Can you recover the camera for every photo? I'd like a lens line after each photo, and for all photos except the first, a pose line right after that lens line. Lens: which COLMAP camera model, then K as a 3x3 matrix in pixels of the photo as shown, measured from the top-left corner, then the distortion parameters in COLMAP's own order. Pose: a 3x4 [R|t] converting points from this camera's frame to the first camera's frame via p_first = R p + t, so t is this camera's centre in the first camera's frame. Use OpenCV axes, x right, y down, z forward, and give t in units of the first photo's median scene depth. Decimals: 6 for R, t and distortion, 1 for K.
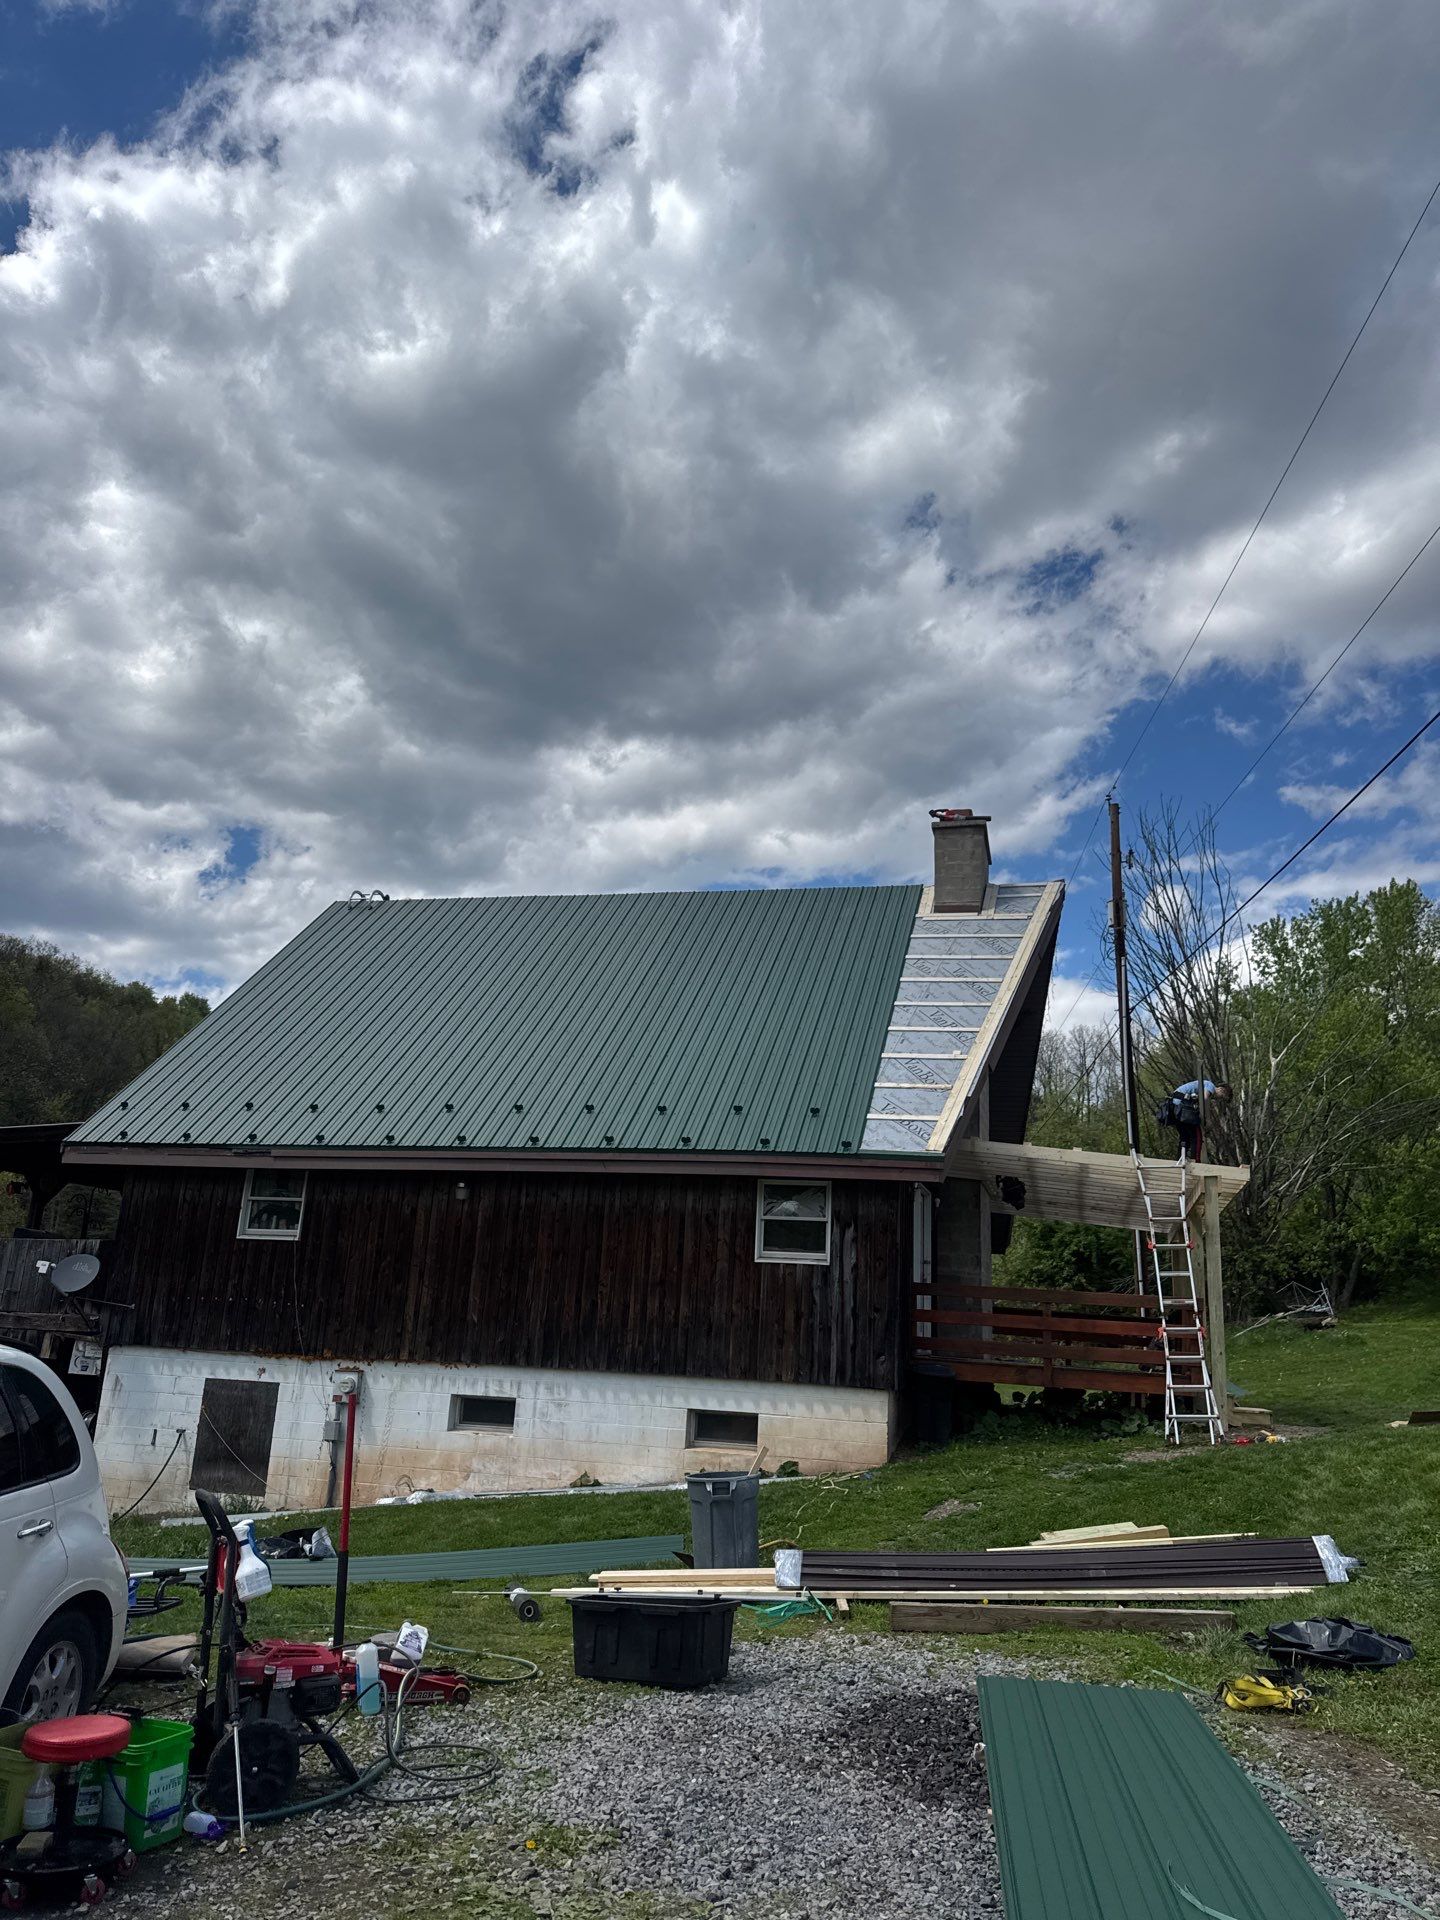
lens RADIAL K [[1372.5, 0, 756.7], [0, 1372.5, 970.7], [0, 0, 1]] dist [0.064581, -0.187777]
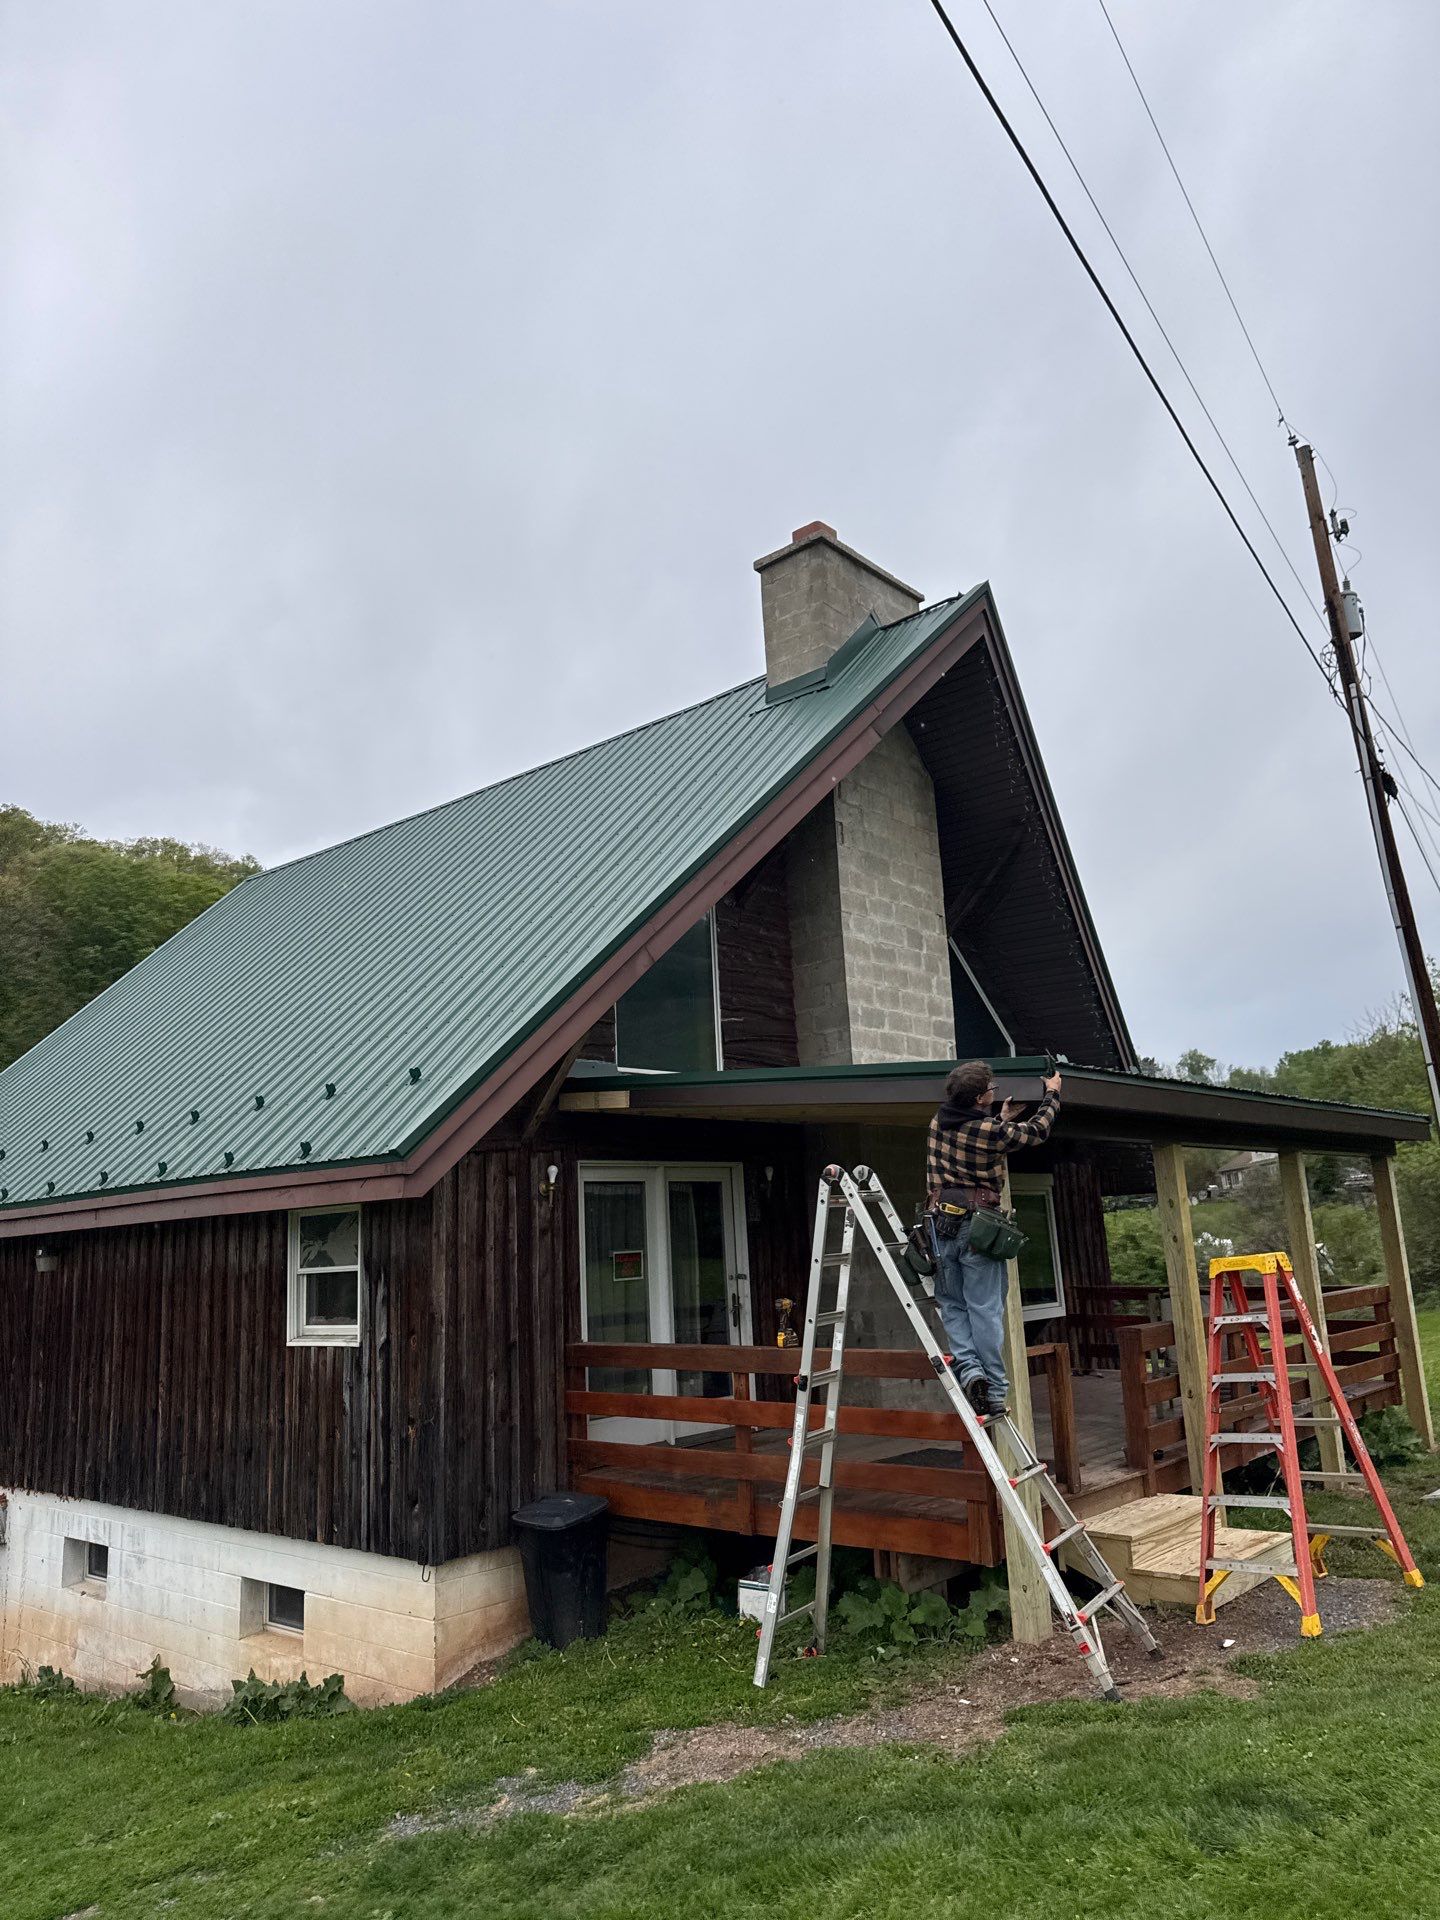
lens RADIAL K [[1371.2, 0, 720.0], [0, 1371.2, 960.0], [0, 0, 1]] dist [-0.039296, -0.003005]
pose [[0.875796, -0.196877, -0.440706, 0.455666], [0.223501, 0.974665, 0.008742, 0.079004], [0.427819, -0.106154, 0.897609, 0.535916]]
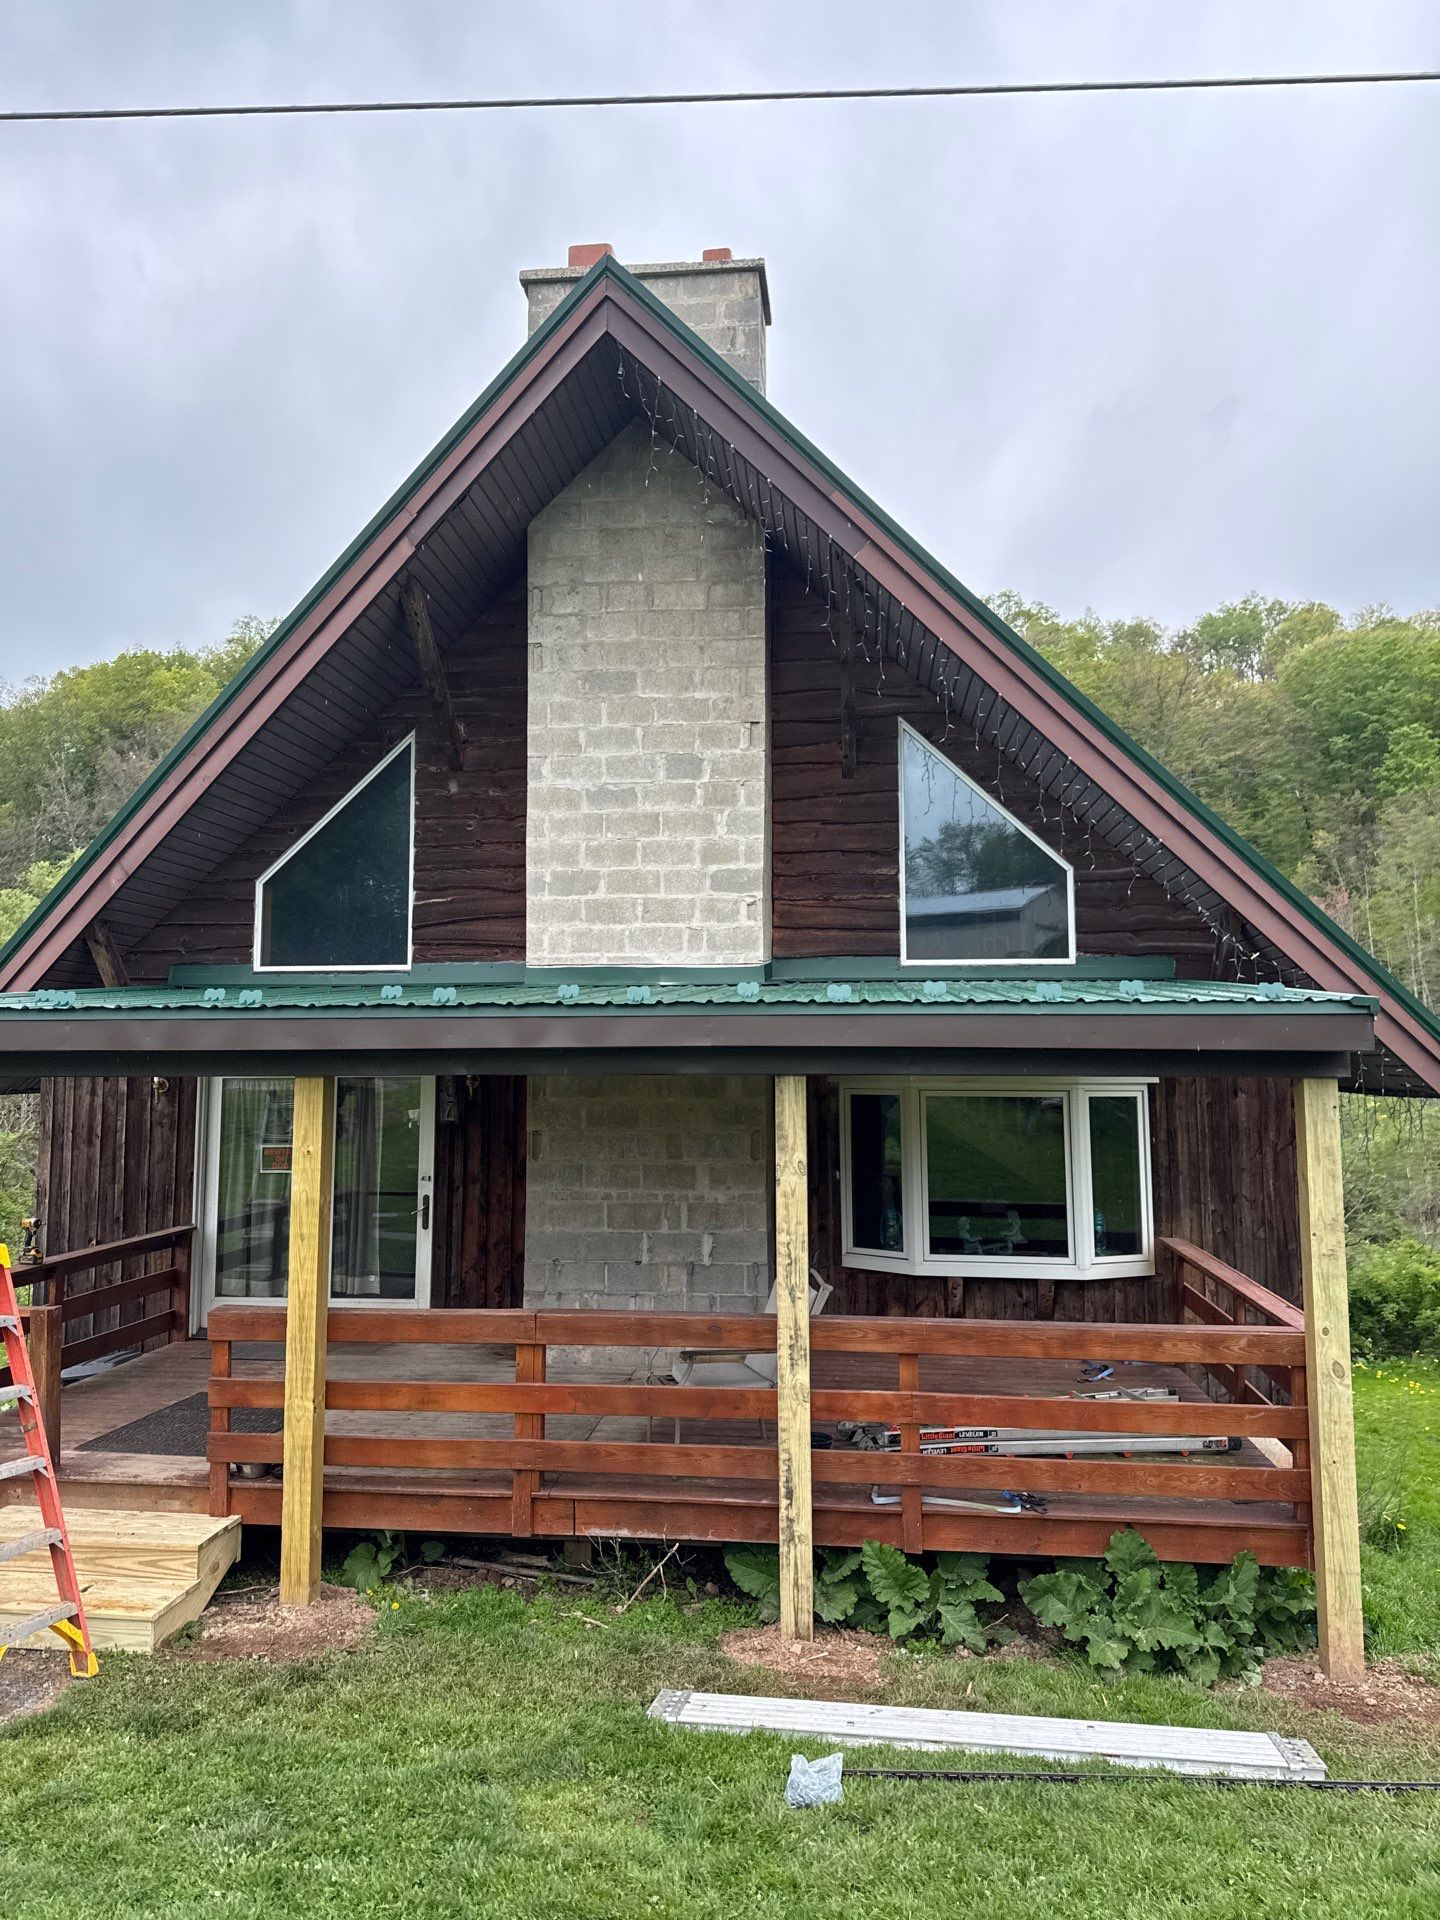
lens RADIAL K [[1364.0, 0, 720.0], [0, 1364.0, 960.0], [0, 0, 1]] dist [0.060615, -0.189414]
pose [[0.114193, -0.133899, -0.984394, 0.784440], [0.274470, 0.956561, -0.098274, 0.242134], [0.954791, -0.258964, 0.145984, 1.194057]]
